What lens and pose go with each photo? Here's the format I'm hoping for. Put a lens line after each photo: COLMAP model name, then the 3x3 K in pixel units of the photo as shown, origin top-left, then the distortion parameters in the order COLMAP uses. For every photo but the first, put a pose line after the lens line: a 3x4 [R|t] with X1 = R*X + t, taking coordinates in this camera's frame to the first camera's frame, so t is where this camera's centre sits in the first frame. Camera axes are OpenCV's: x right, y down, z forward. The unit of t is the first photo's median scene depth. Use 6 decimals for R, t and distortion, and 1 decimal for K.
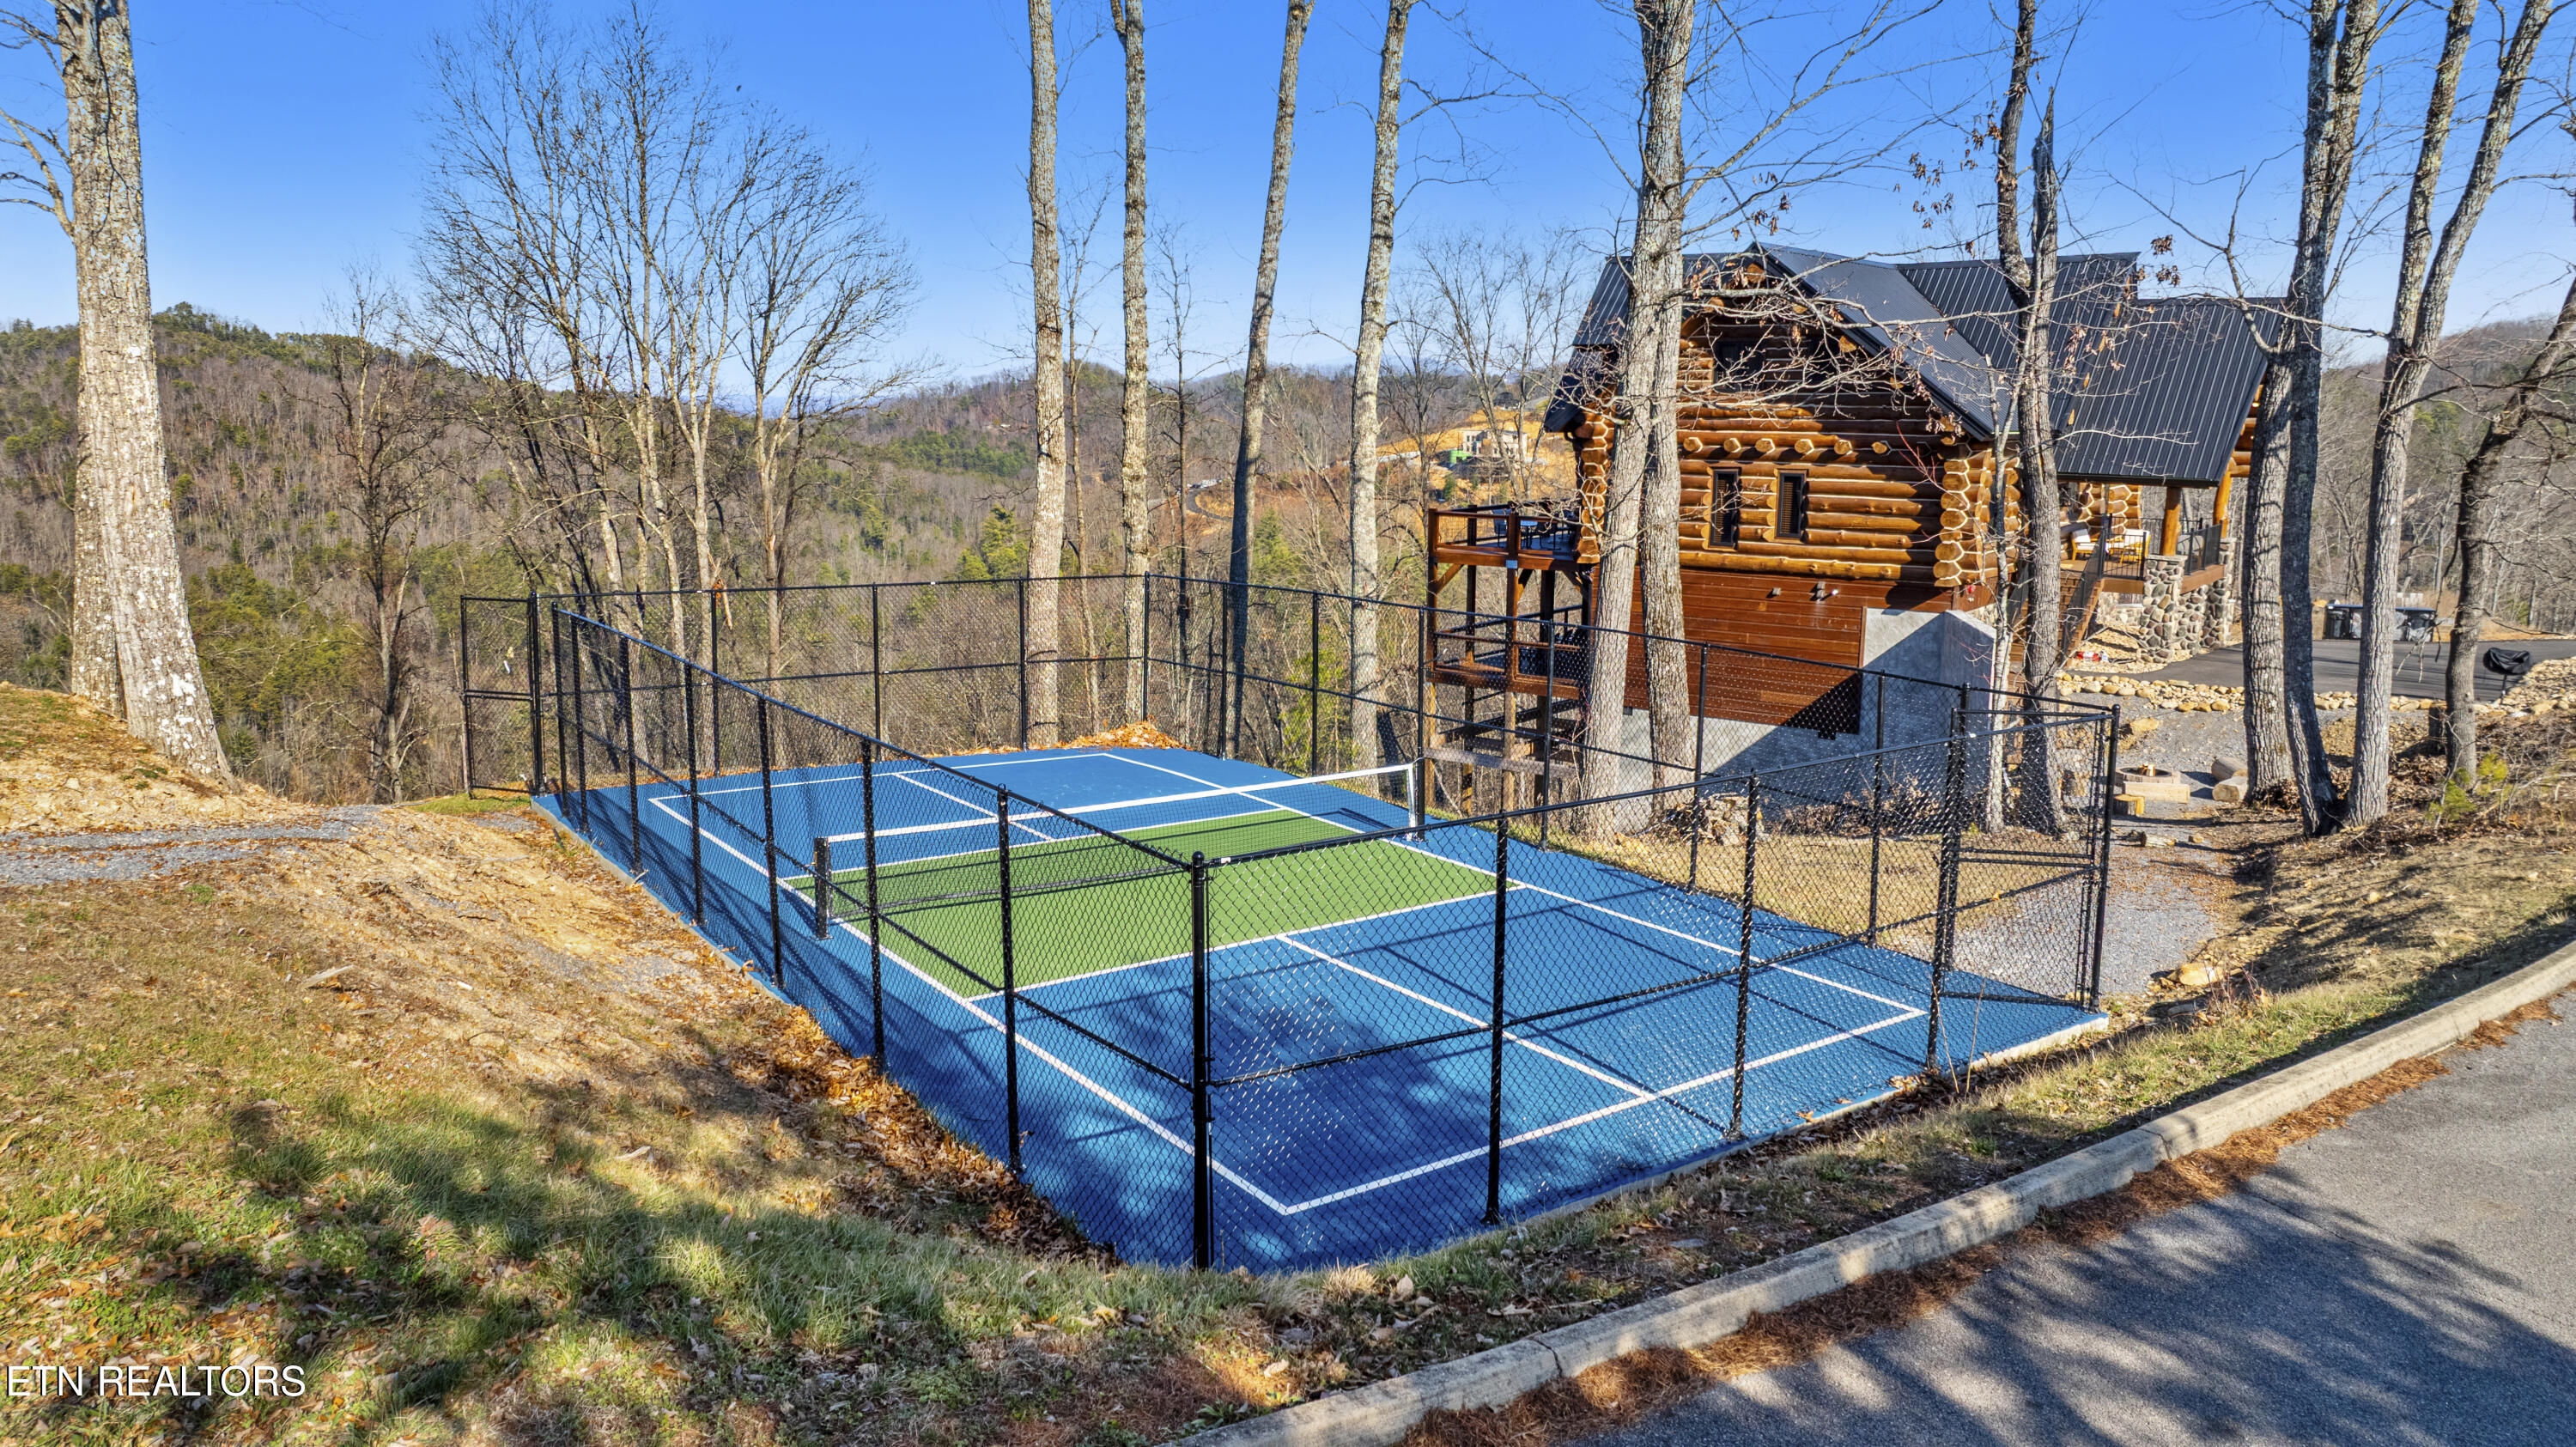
lens RADIAL K [[1766.6, 0, 1287.8], [0, 1766.6, 726.9], [0, 0, 1]] dist [-0.005474, -0.001576]
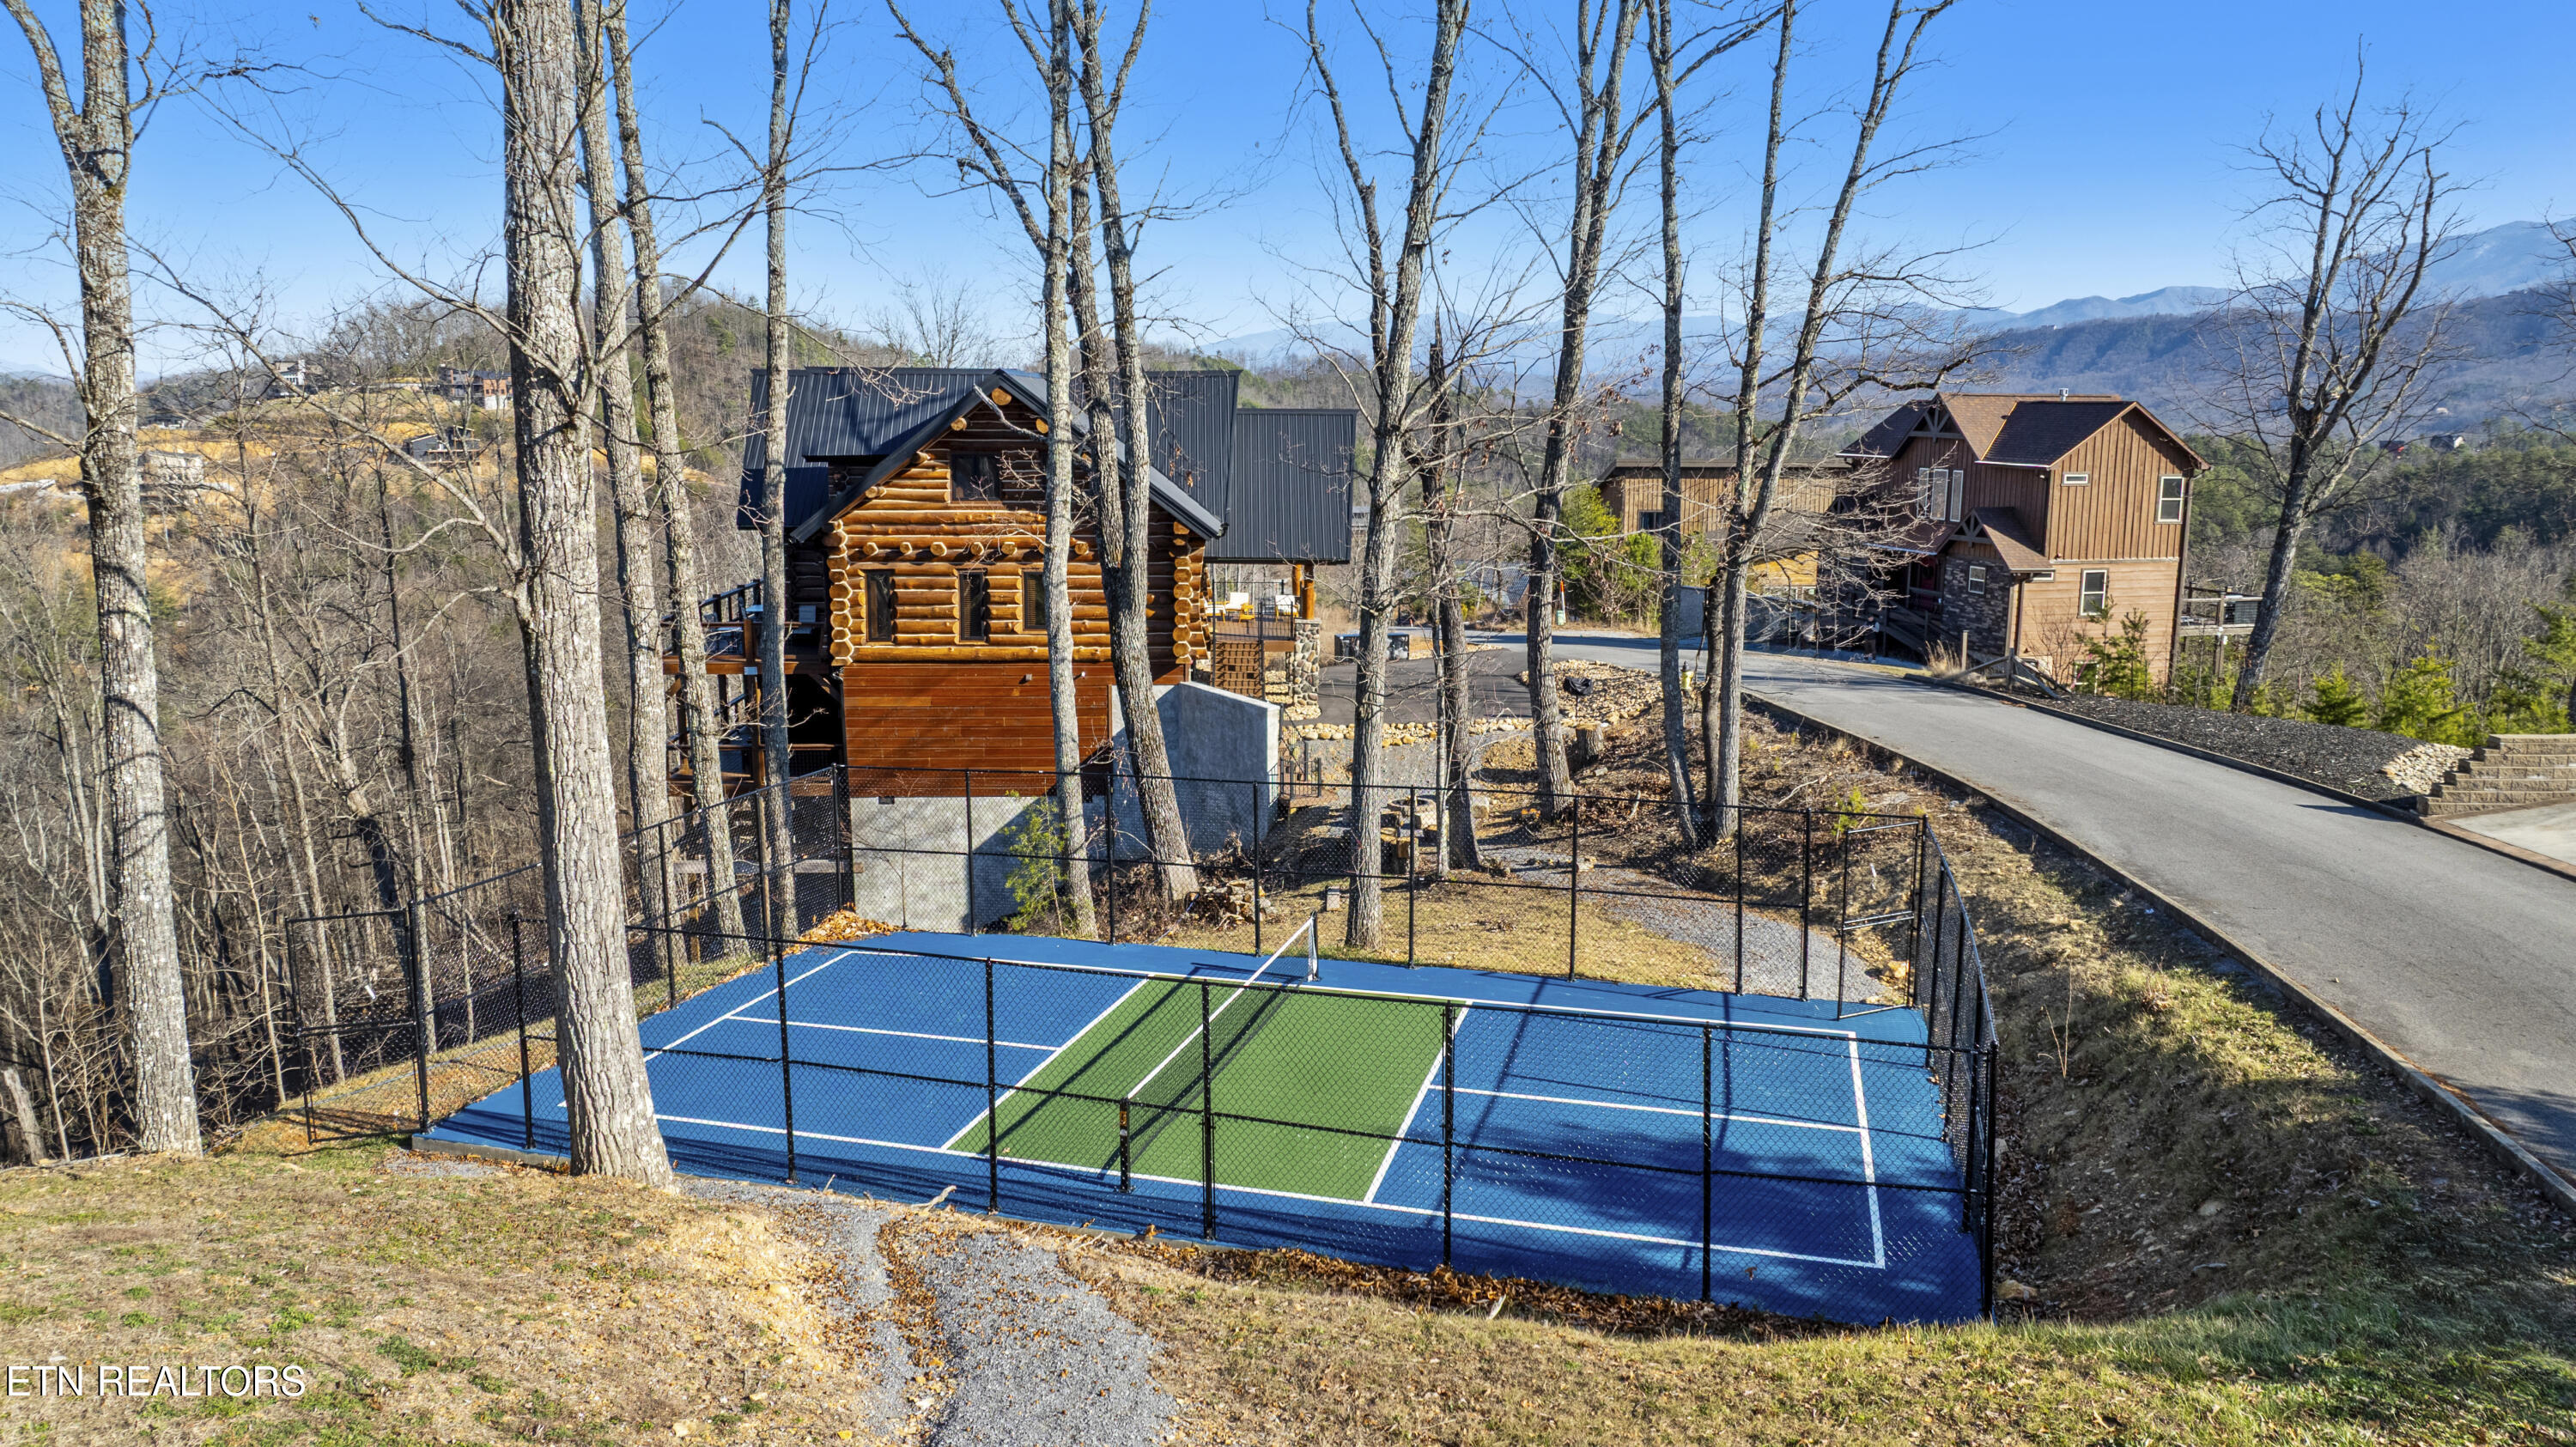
lens RADIAL K [[1766.6, 0, 1281.0], [0, 1766.6, 721.0], [0, 0, 1]] dist [-0.005474, -0.001576]
pose [[0.789954, -0.111443, 0.602954, -0.269541], [0.119800, 0.992445, 0.026478, -0.059996], [-0.601349, 0.051318, 0.797337, 0.022050]]
